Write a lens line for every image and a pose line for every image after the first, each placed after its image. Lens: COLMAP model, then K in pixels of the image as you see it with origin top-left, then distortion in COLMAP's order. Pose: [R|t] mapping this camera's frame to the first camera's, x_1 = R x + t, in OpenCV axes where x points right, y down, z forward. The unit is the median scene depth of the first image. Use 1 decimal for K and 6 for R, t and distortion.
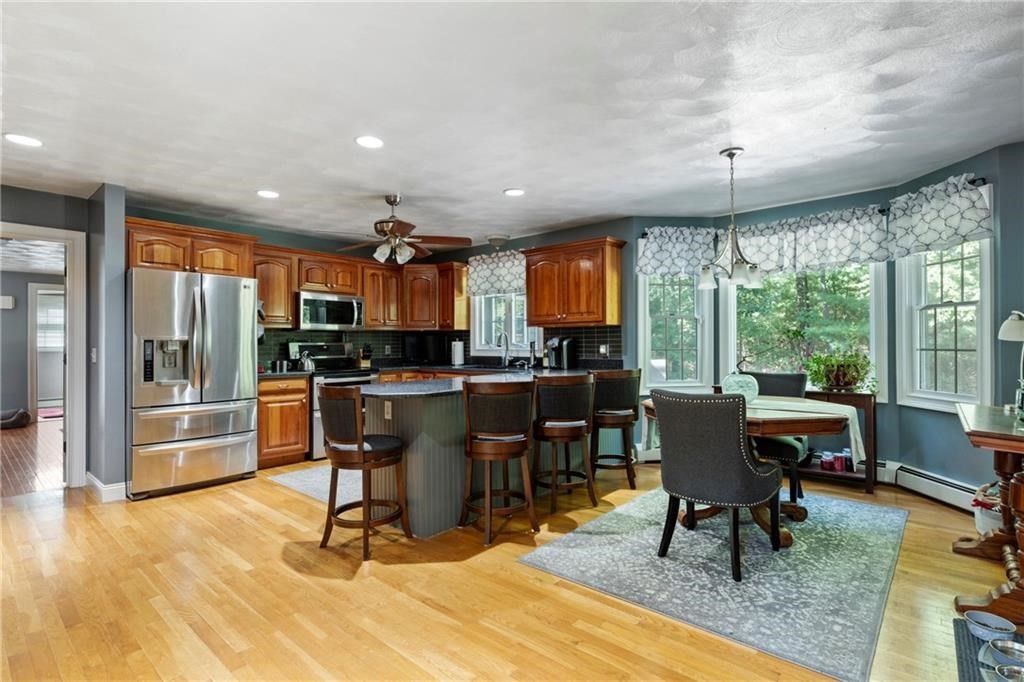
lens RADIAL K [[500.2, 0, 516.3], [0, 500.2, 339.7], [0, 0, 1]] dist [-0.004677, 0.000168]
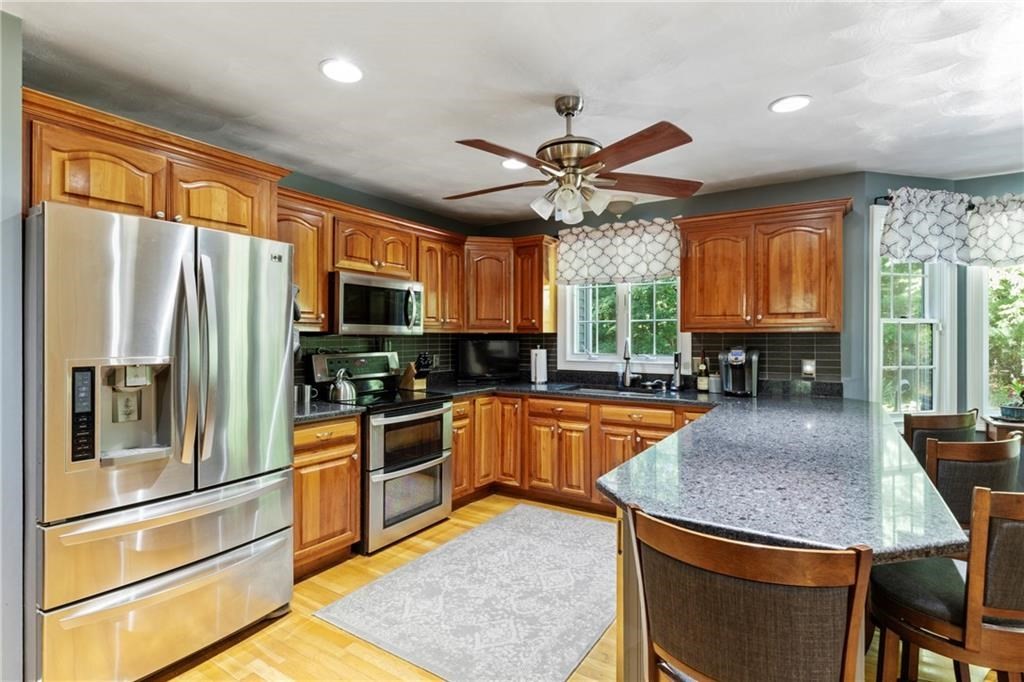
lens RADIAL K [[500.2, 0, 511.4], [0, 500.2, 336.7], [0, 0, 1]] dist [-0.004677, 0.000168]
pose [[0.989949, 0.005845, 0.141301, -0.368259], [-0.007218, 0.999932, 0.009209, -0.029088], [-0.141238, -0.010136, 0.989924, 0.442000]]
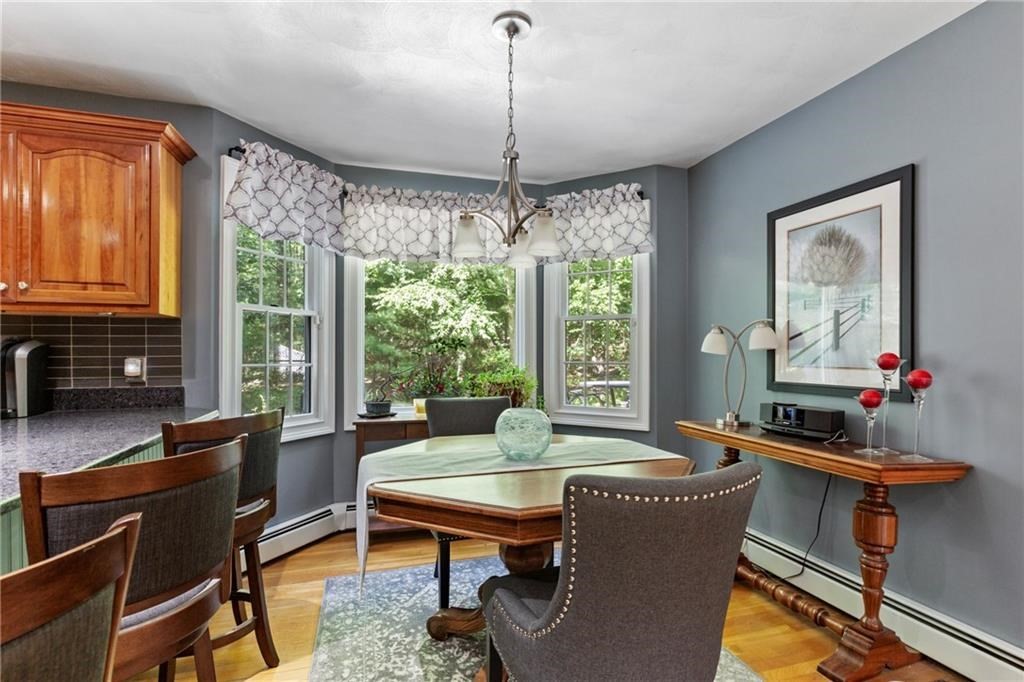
lens RADIAL K [[500.2, 0, 517.1], [0, 500.2, 352.9], [0, 0, 1]] dist [-0.004677, 0.000168]
pose [[0.524444, 0.008100, 0.851406, -0.041538], [-0.010127, 0.999943, -0.003275, 0.004400], [-0.851385, -0.006905, 0.524497, 0.511236]]
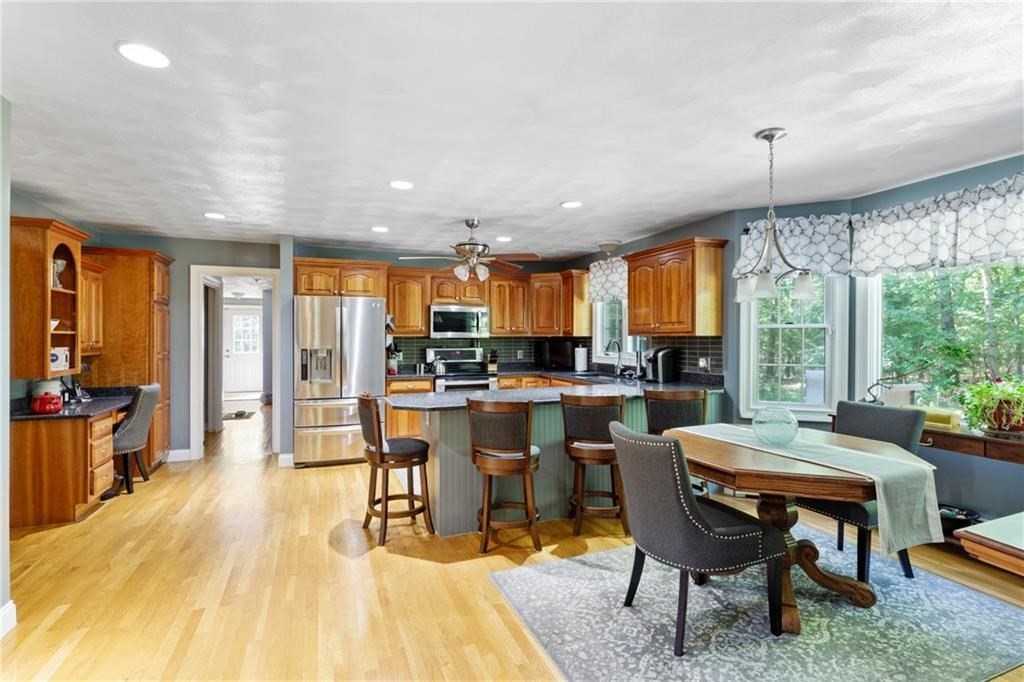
lens RADIAL K [[500.2, 0, 513.3], [0, 500.2, 338.0], [0, 0, 1]] dist [-0.004677, 0.000168]
pose [[0.888454, 0.006119, -0.458924, 0.322241], [-0.001389, 0.999942, 0.010642, -0.038227], [0.458963, -0.008818, 0.888412, 0.063396]]
